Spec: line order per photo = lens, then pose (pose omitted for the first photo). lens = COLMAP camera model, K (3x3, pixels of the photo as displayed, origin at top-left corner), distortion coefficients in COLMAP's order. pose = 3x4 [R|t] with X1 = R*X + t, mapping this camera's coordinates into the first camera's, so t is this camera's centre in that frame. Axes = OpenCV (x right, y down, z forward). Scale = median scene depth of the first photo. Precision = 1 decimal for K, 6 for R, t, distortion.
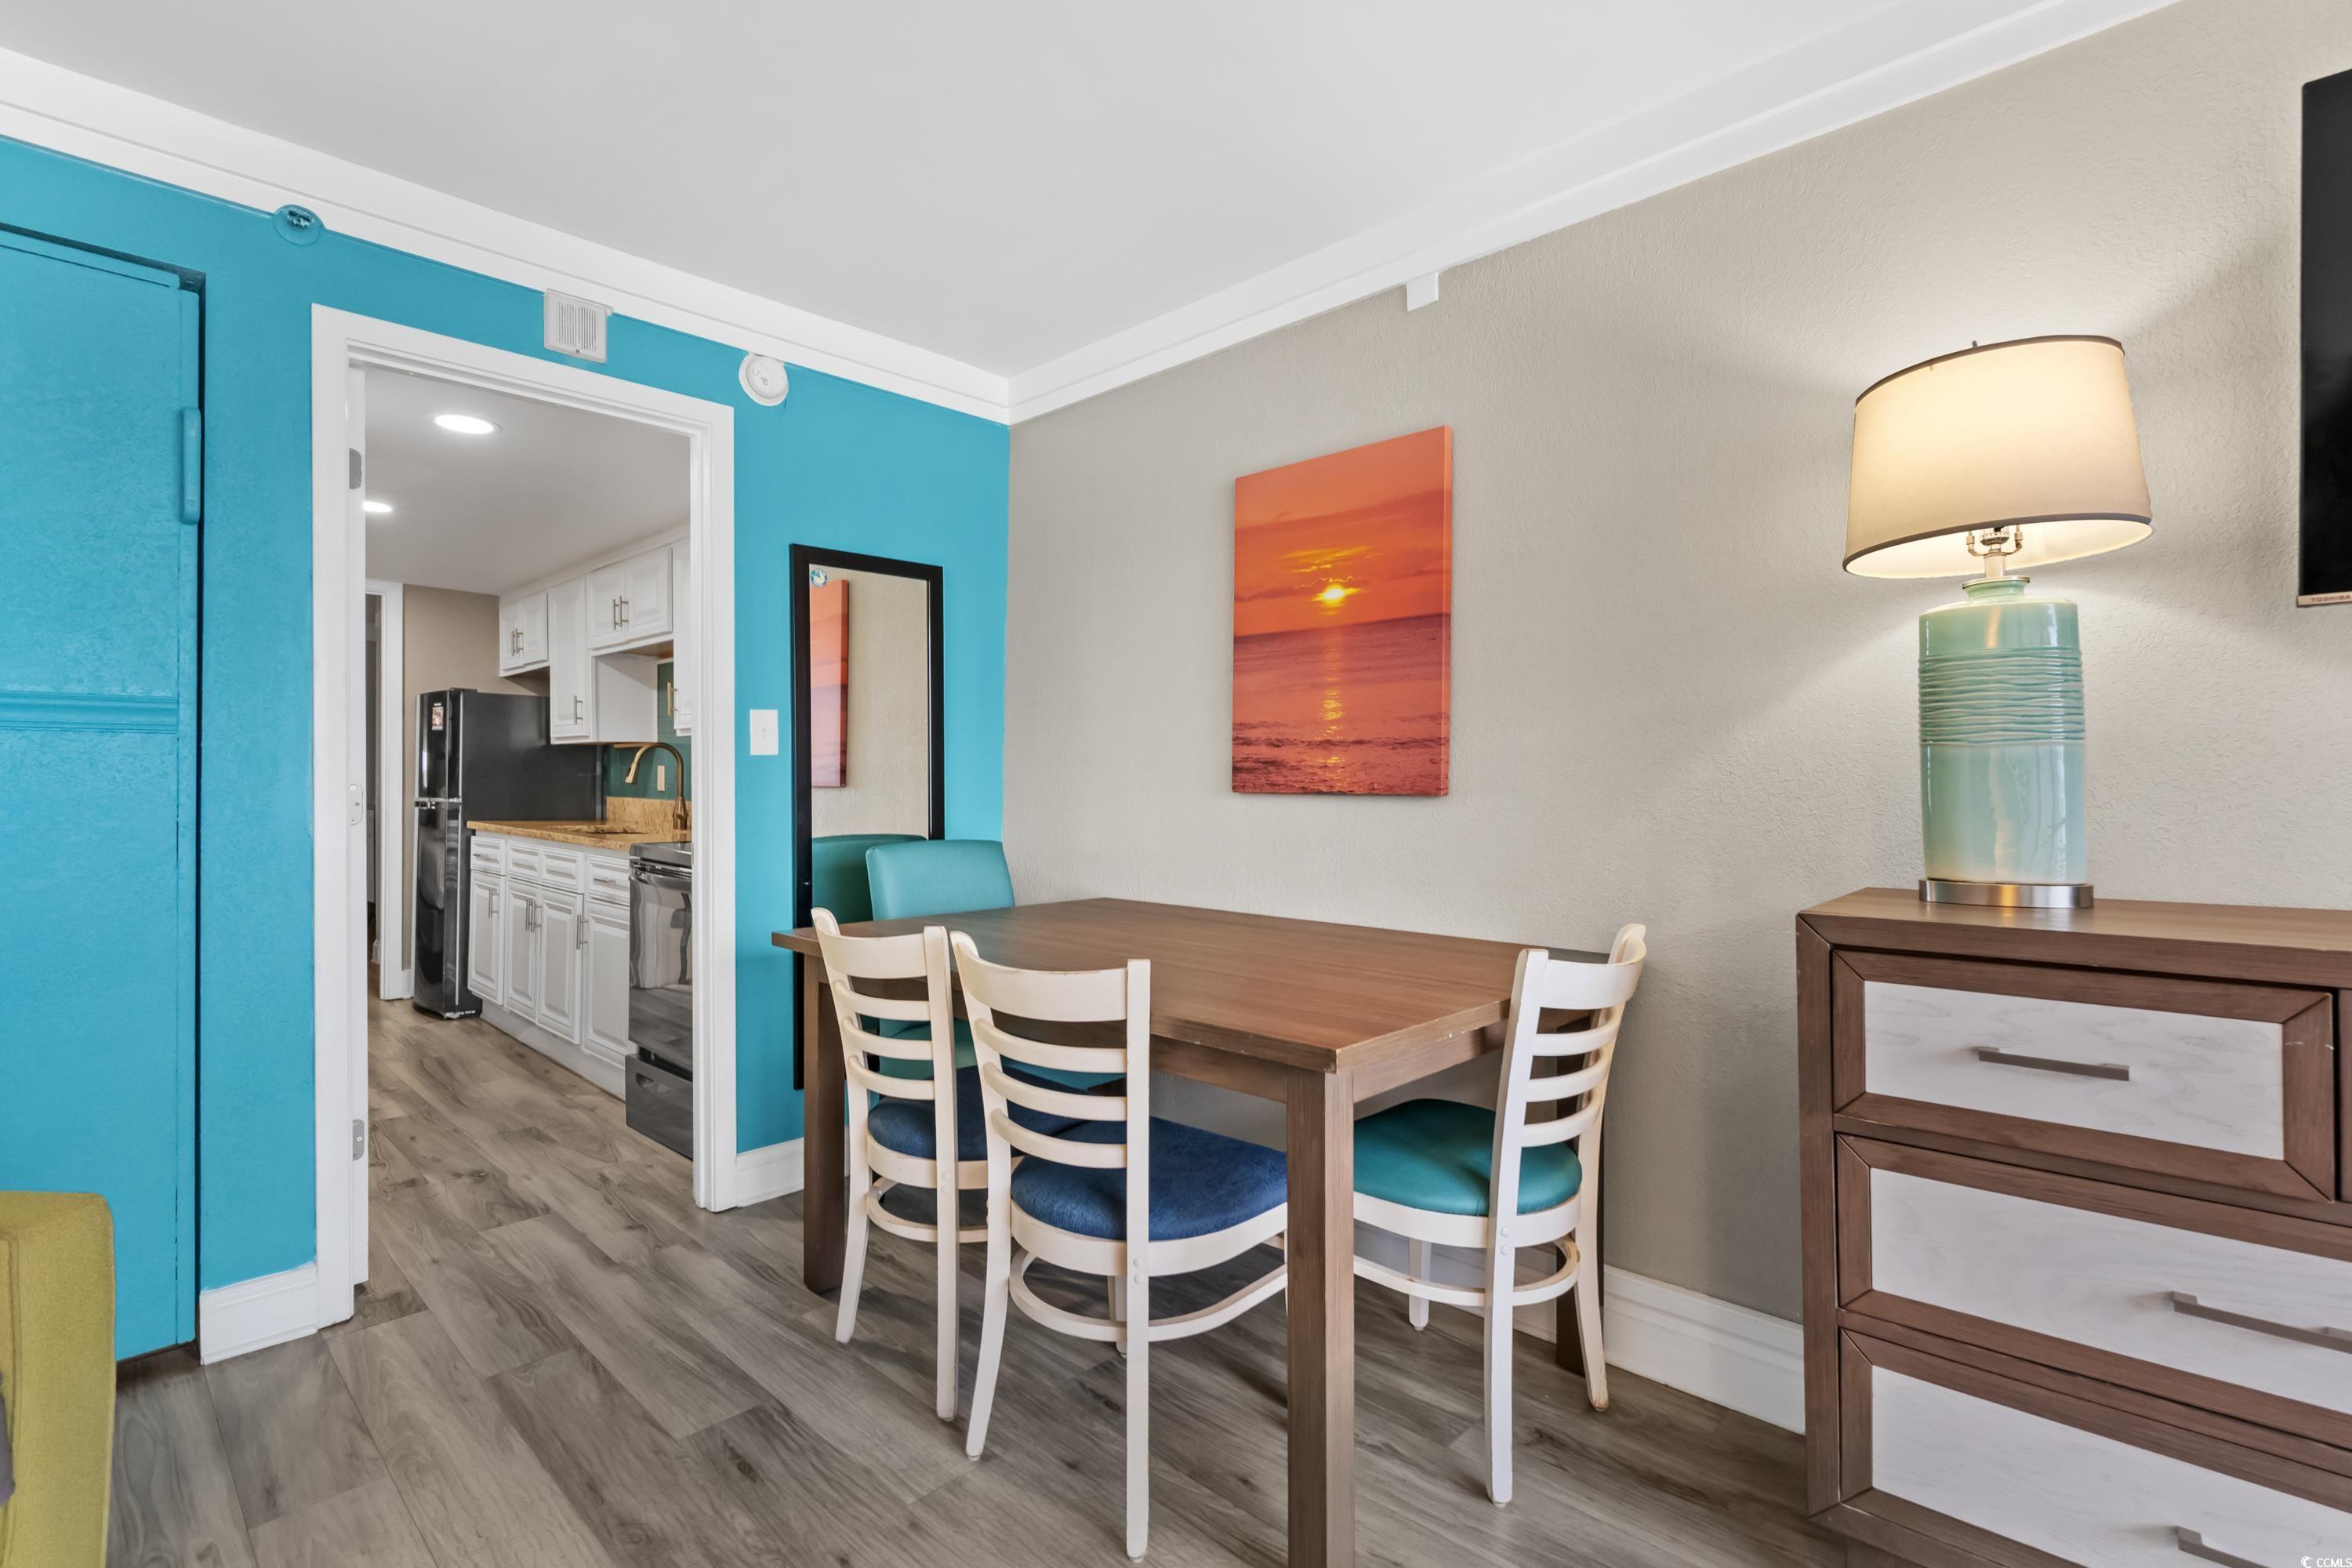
lens RADIAL K [[1088.5, 0, 1169.9], [0, 1088.5, 773.5], [0, 0, 1]] dist [-0.000312, 0.000544]
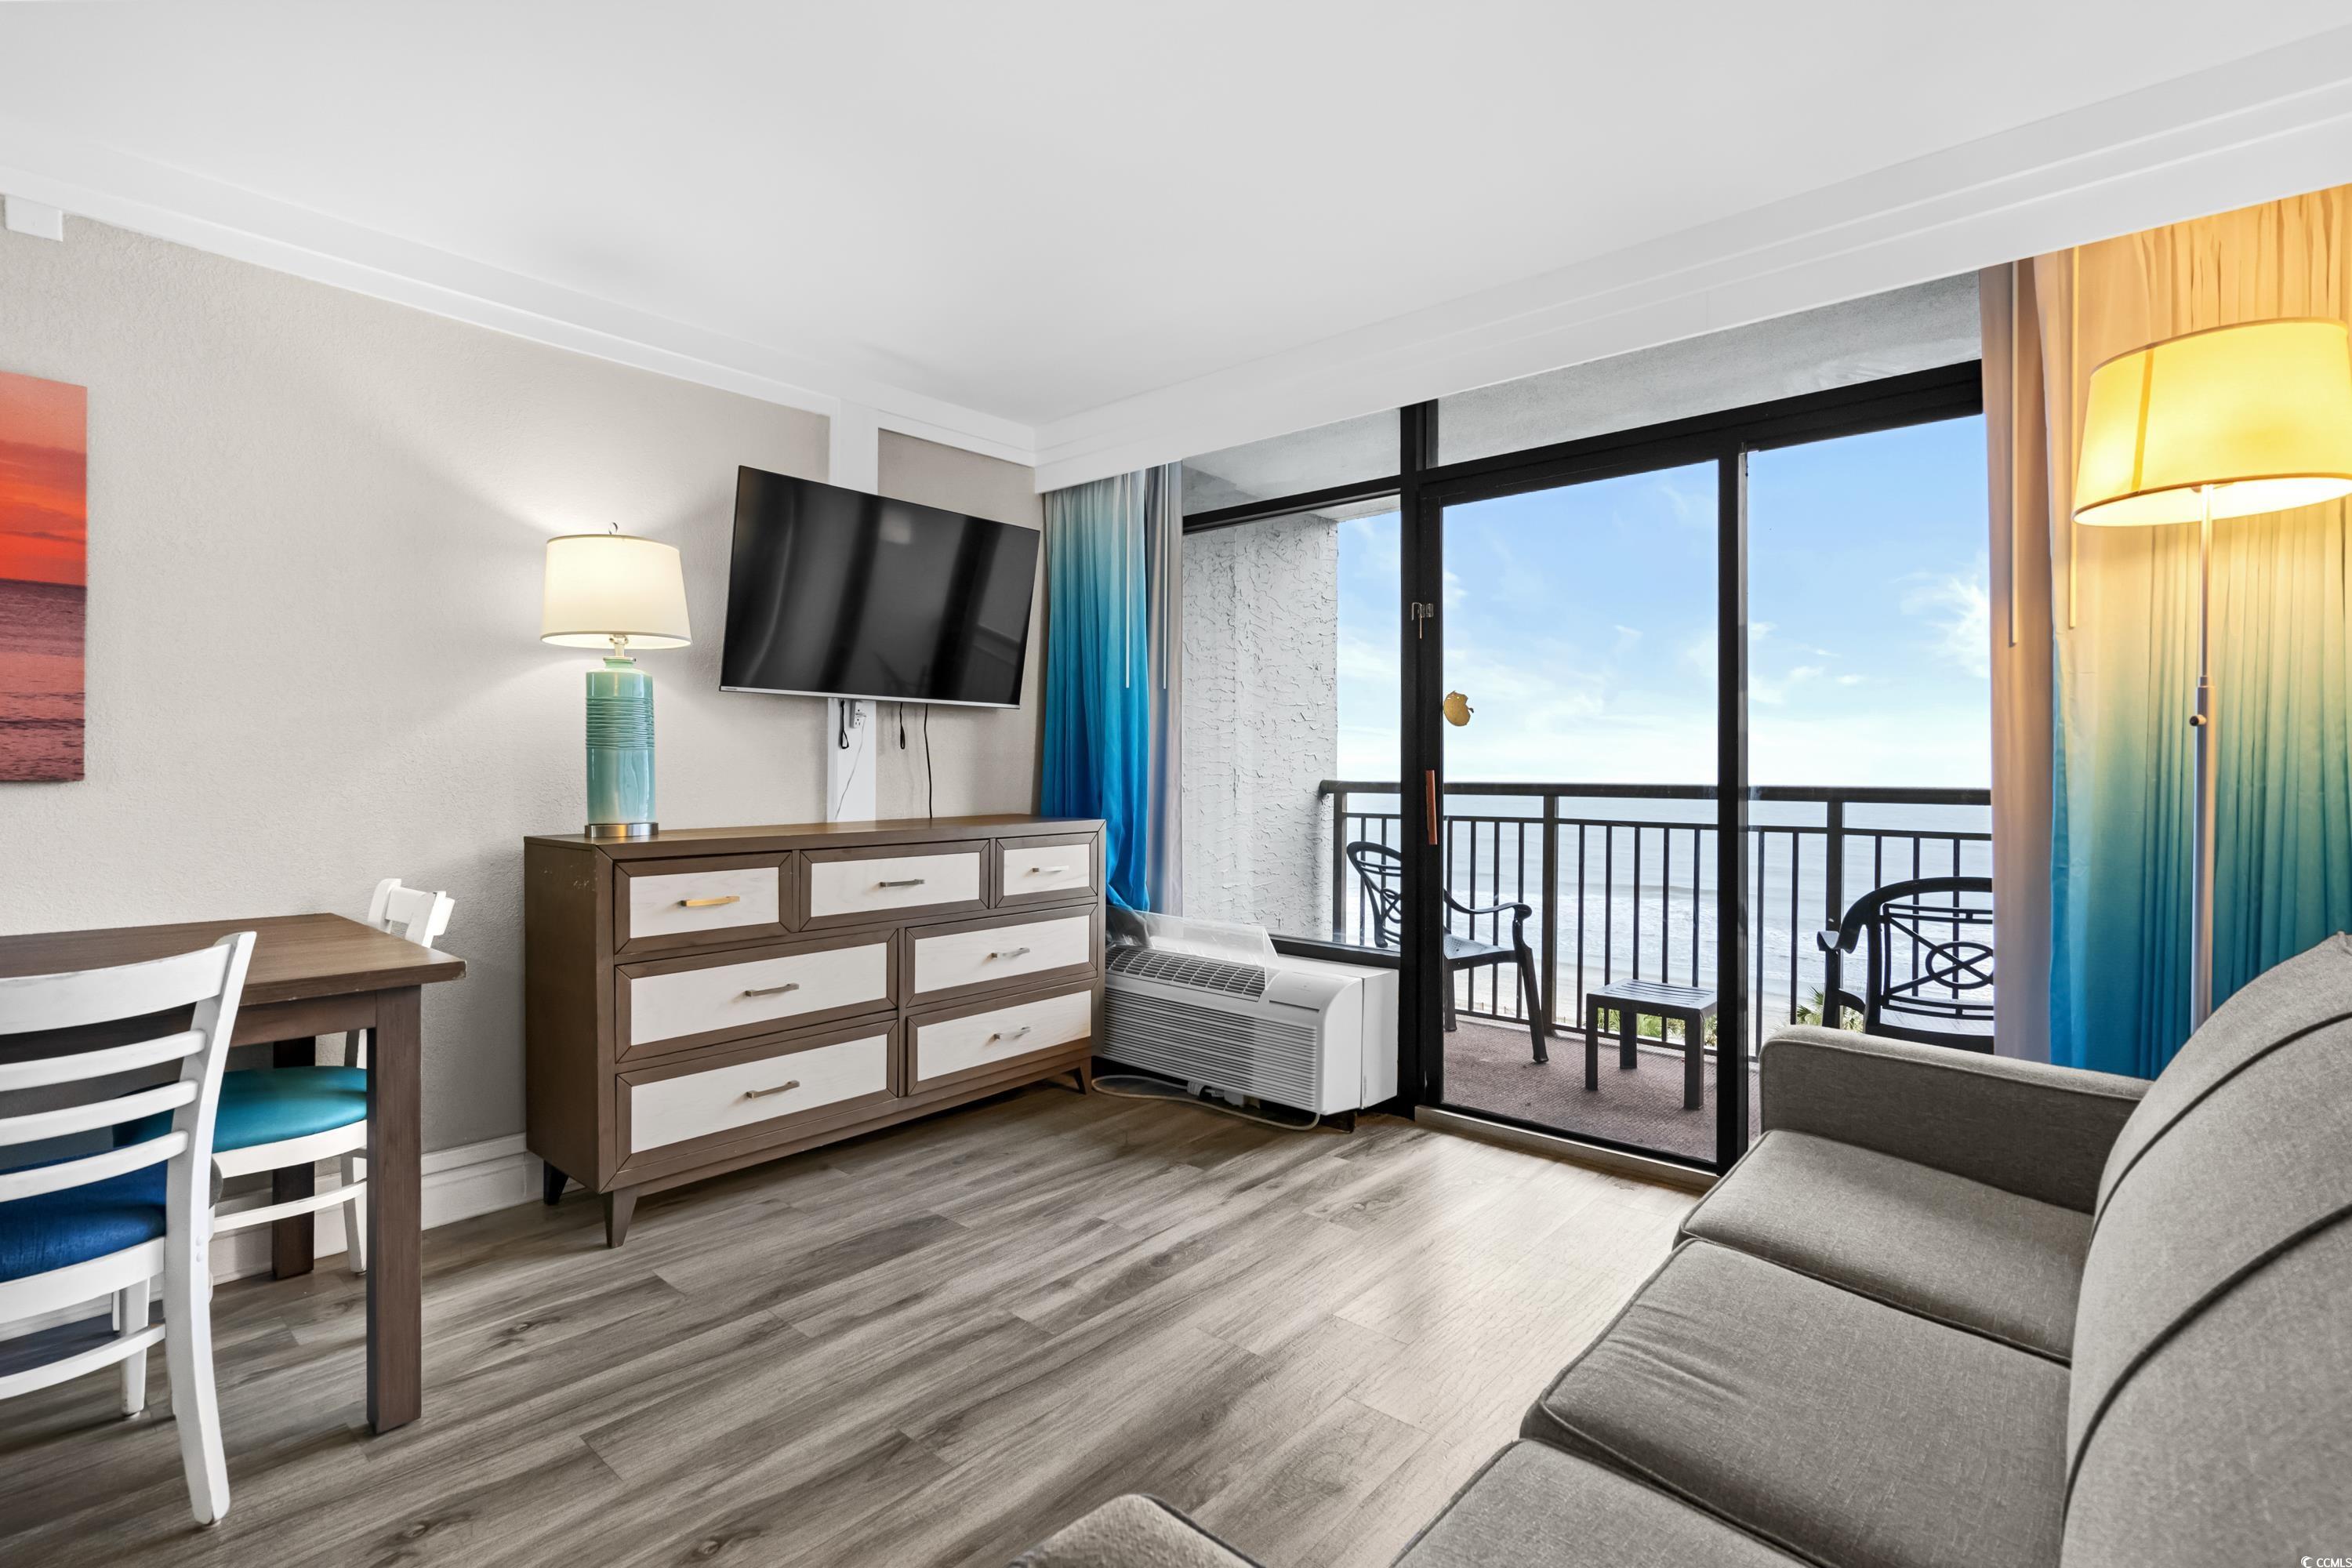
lens RADIAL K [[1093.4, 0, 1178.3], [0, 1093.4, 775.8], [0, 0, 1]] dist [-0.003585, 0.000581]
pose [[-0.040624, 0.000880, 0.999174, -0.518708], [-0.007845, 0.999969, -0.001200, 0.006491], [-0.999144, -0.007887, -0.040616, 0.068347]]
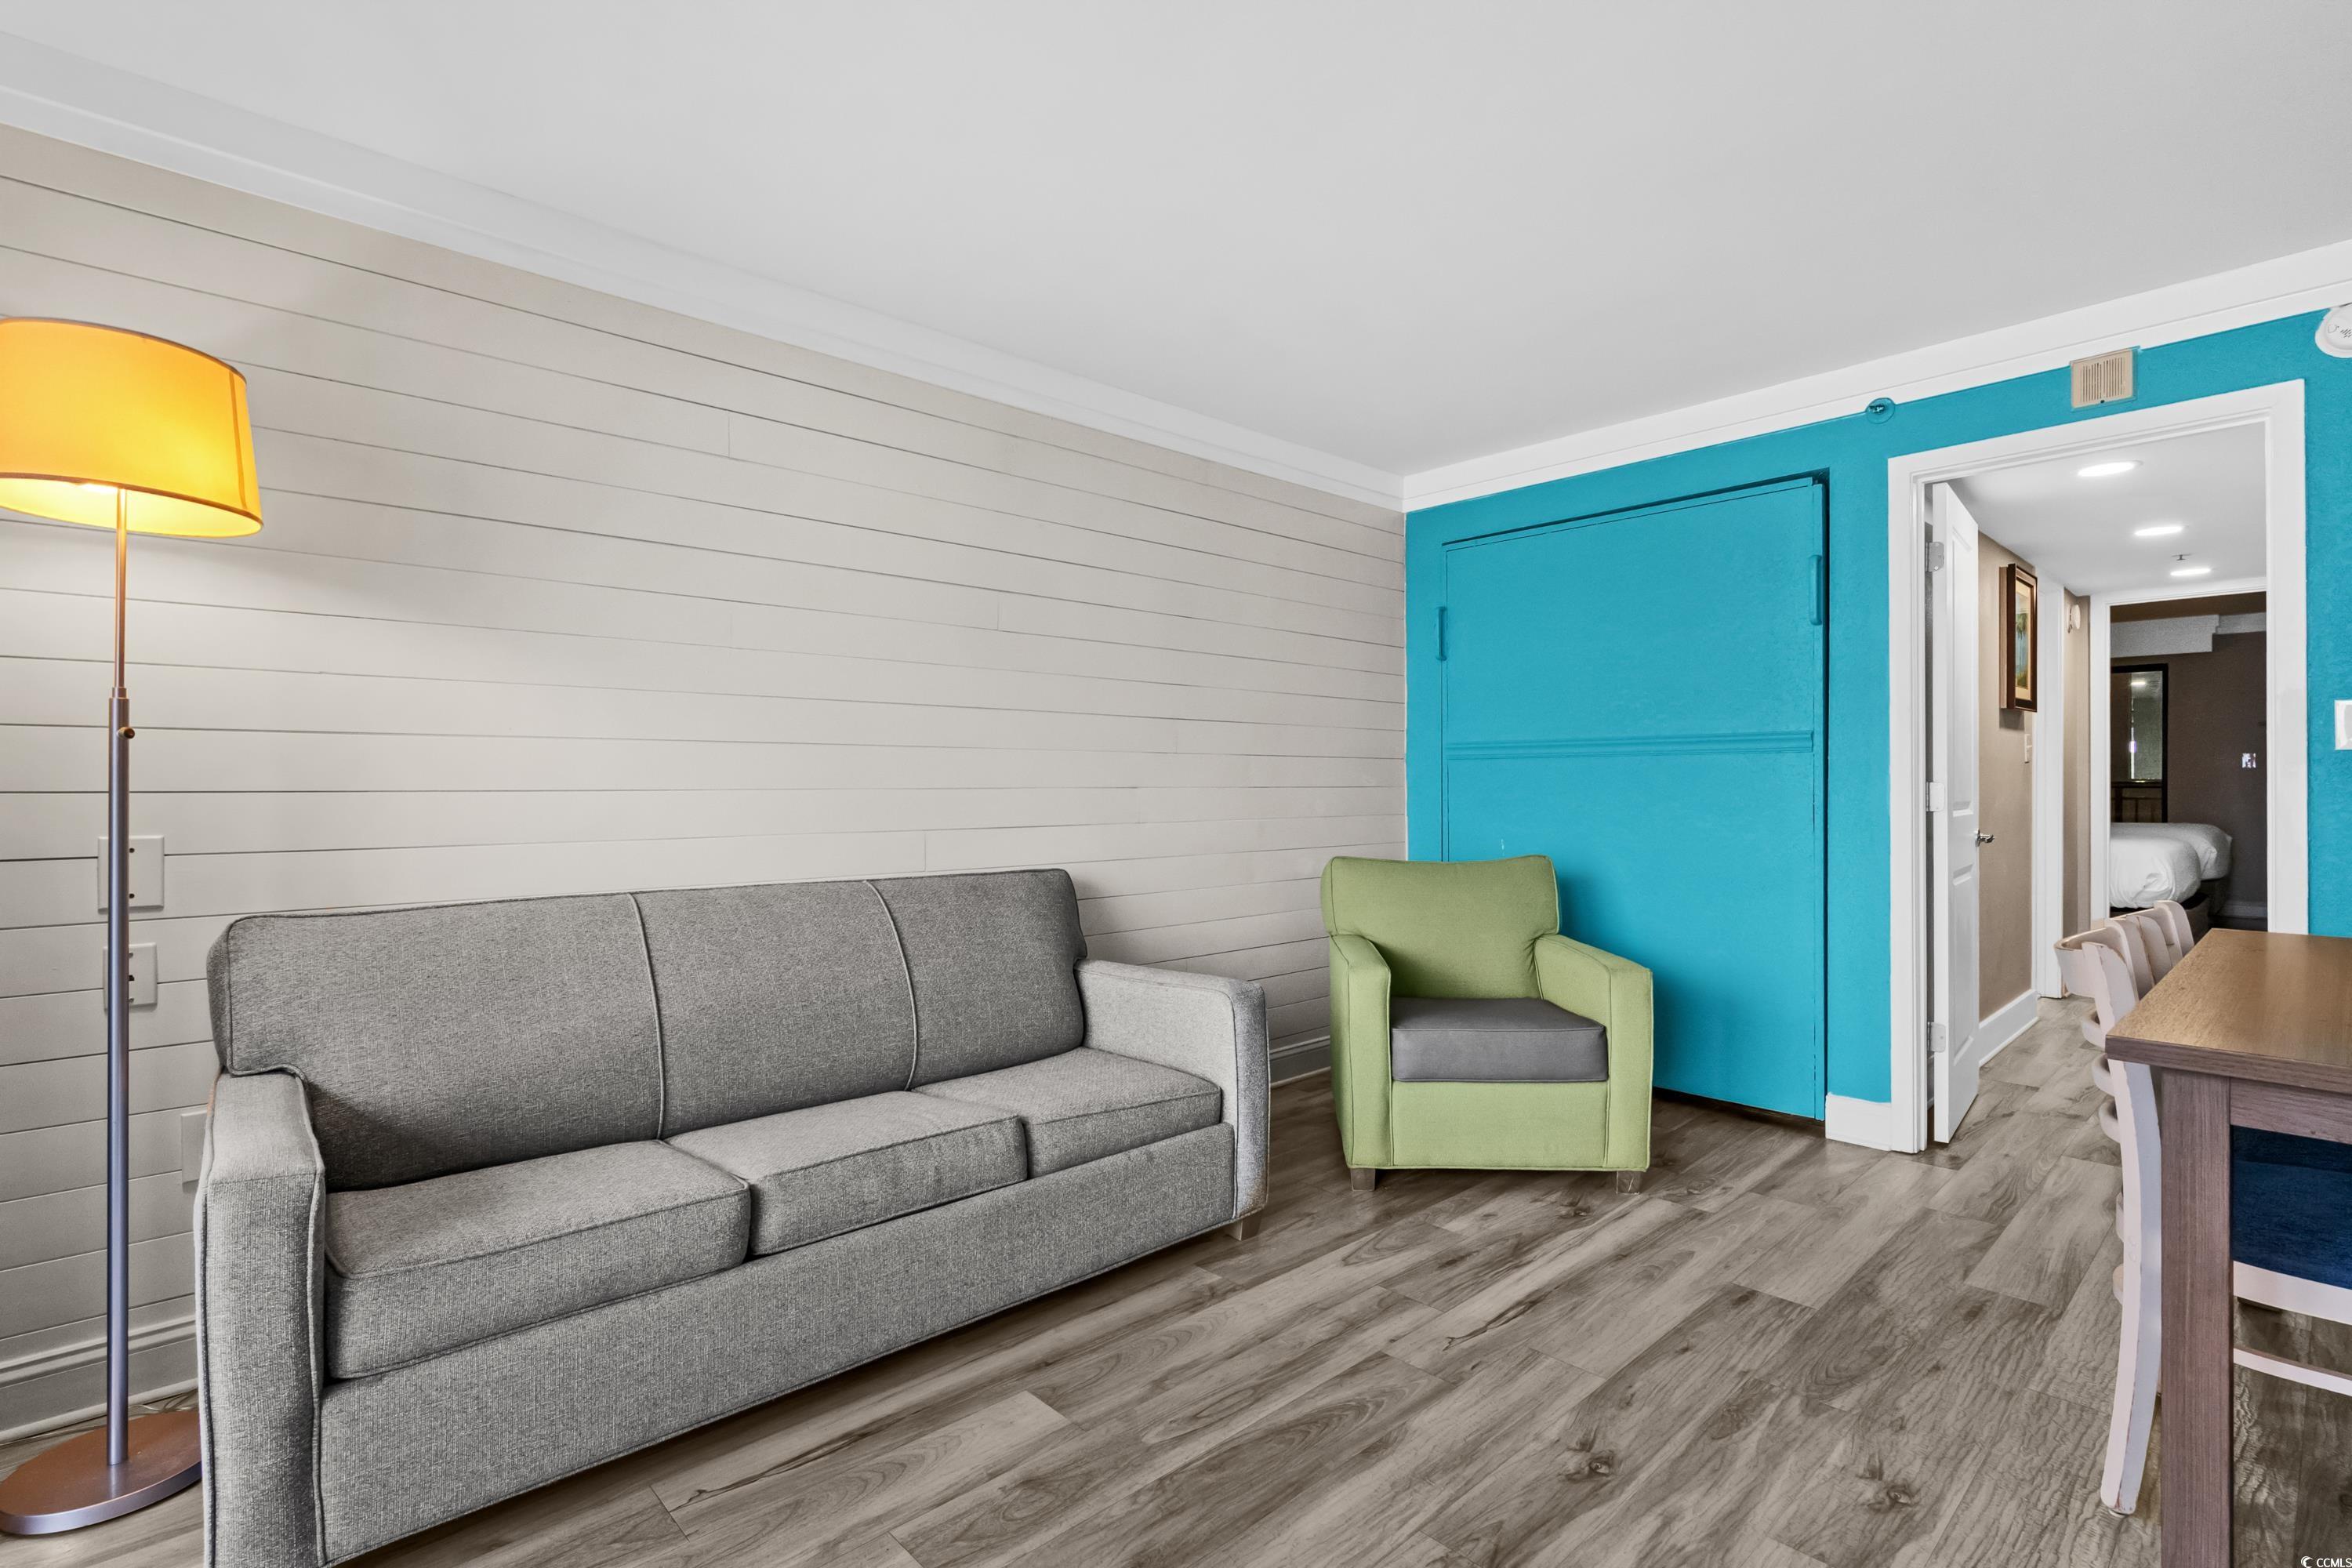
lens RADIAL K [[1104.1, 0, 1152.3], [0, 1104.1, 788.8], [0, 0, 1]] dist [-0.003056, -0.000124]
pose [[-0.073028, 0.003771, -0.997323, 0.525517], [0.007936, 0.999963, 0.003200, 0.003400], [0.997298, -0.007681, -0.073055, 0.071735]]
